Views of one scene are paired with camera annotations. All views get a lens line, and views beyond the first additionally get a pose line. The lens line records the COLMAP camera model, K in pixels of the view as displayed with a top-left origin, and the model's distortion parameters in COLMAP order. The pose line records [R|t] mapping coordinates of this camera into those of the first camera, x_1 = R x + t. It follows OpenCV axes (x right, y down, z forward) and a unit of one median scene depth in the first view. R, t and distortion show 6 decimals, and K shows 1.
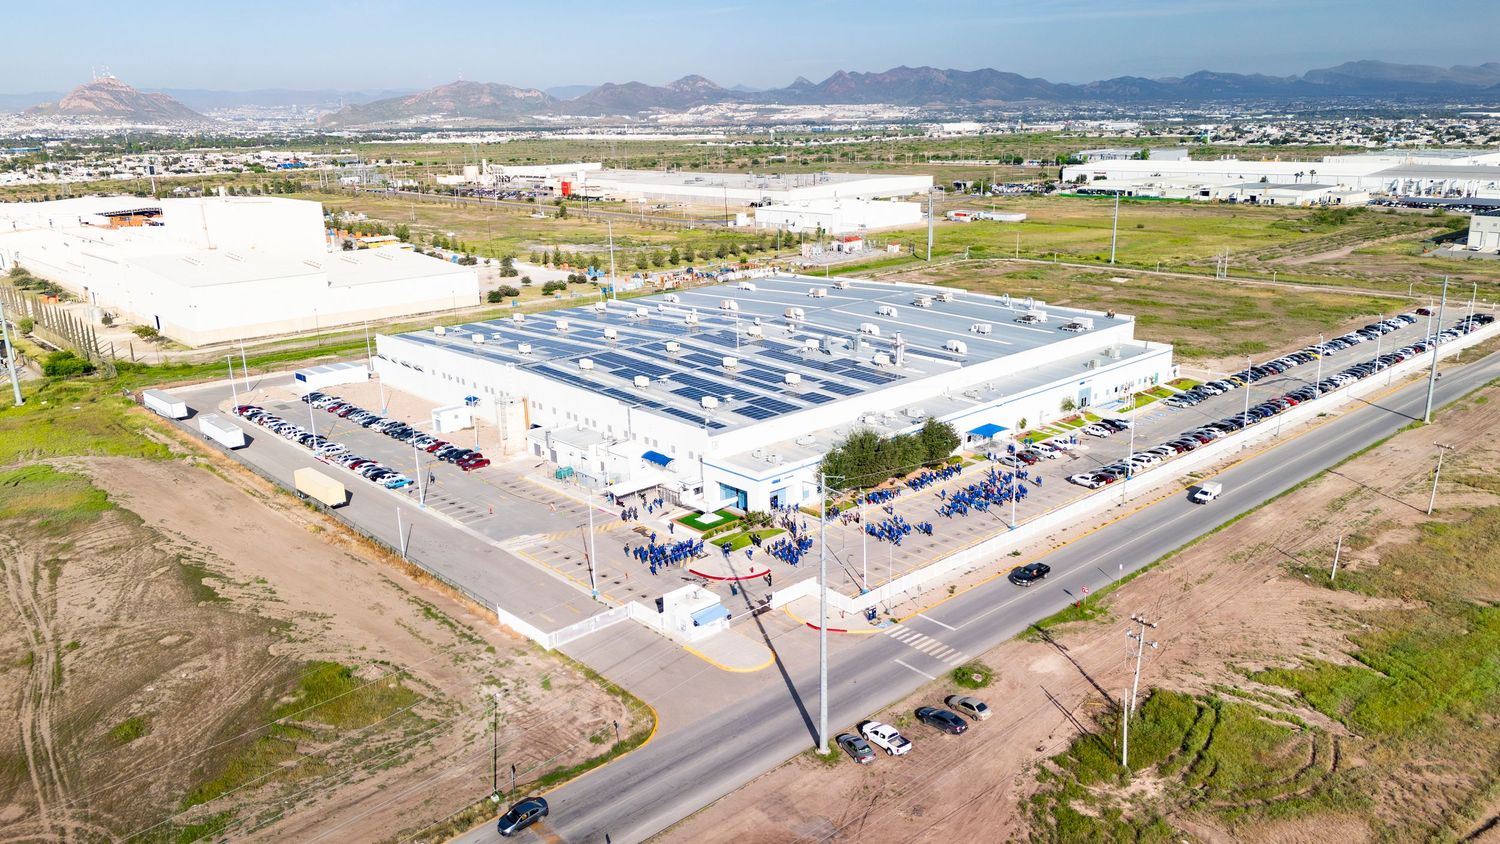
lens RADIAL K [[1112.2, 0, 752.5], [0, 1112.2, 420.7], [0, 0, 1]] dist [0.003444, 0.000593]
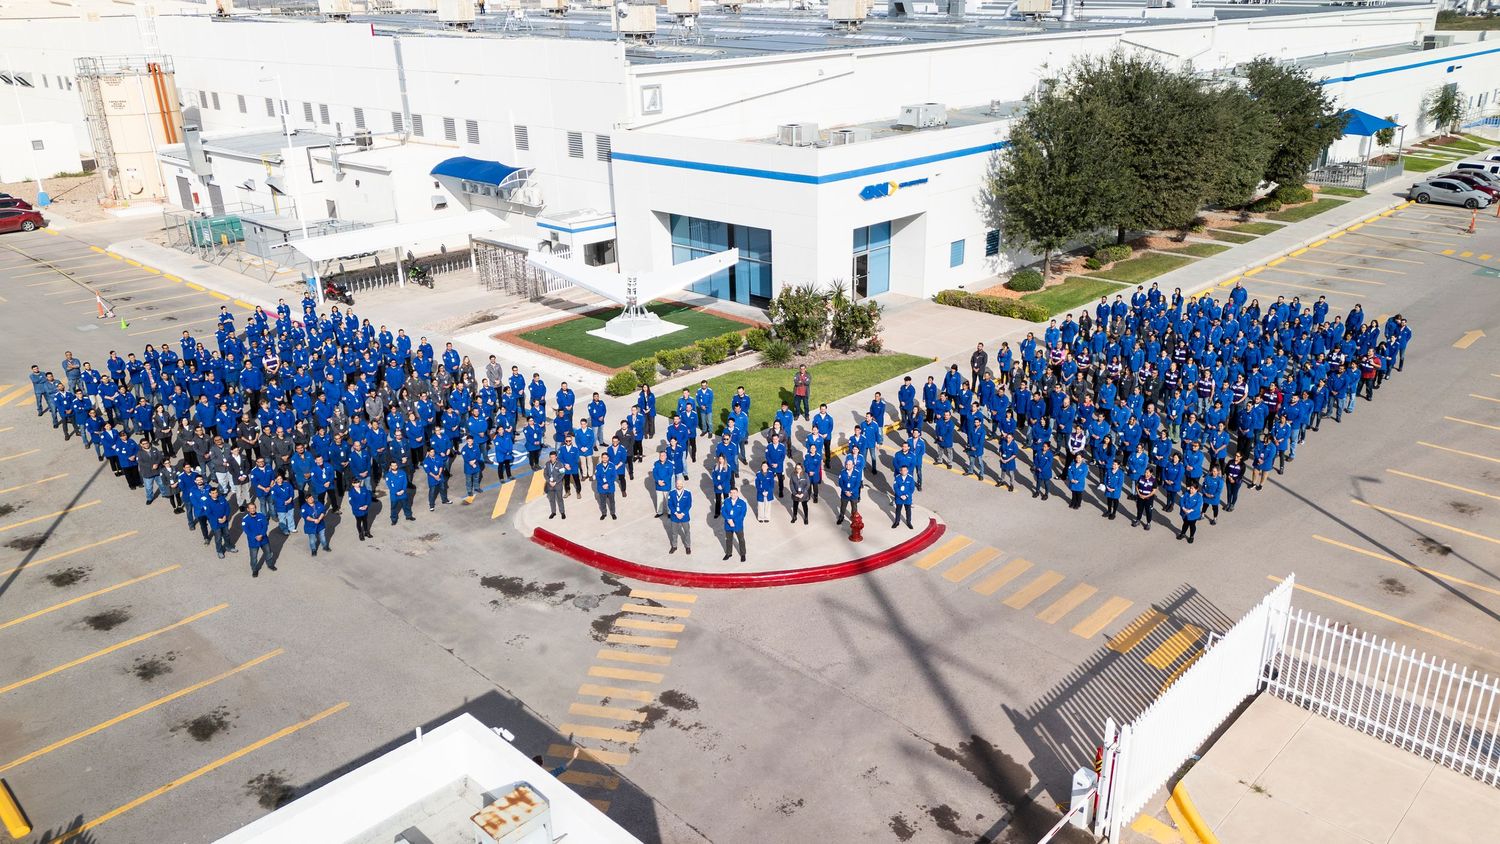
lens RADIAL K [[1112.2, 0, 750.7], [0, 1112.2, 424.1], [0, 0, 1]] dist [0.003444, 0.000593]
pose [[0.998459, -0.015351, 0.053330, -0.024467], [0.010485, 0.995853, 0.090366, 0.083964], [-0.054496, -0.089667, 0.994480, 0.696042]]
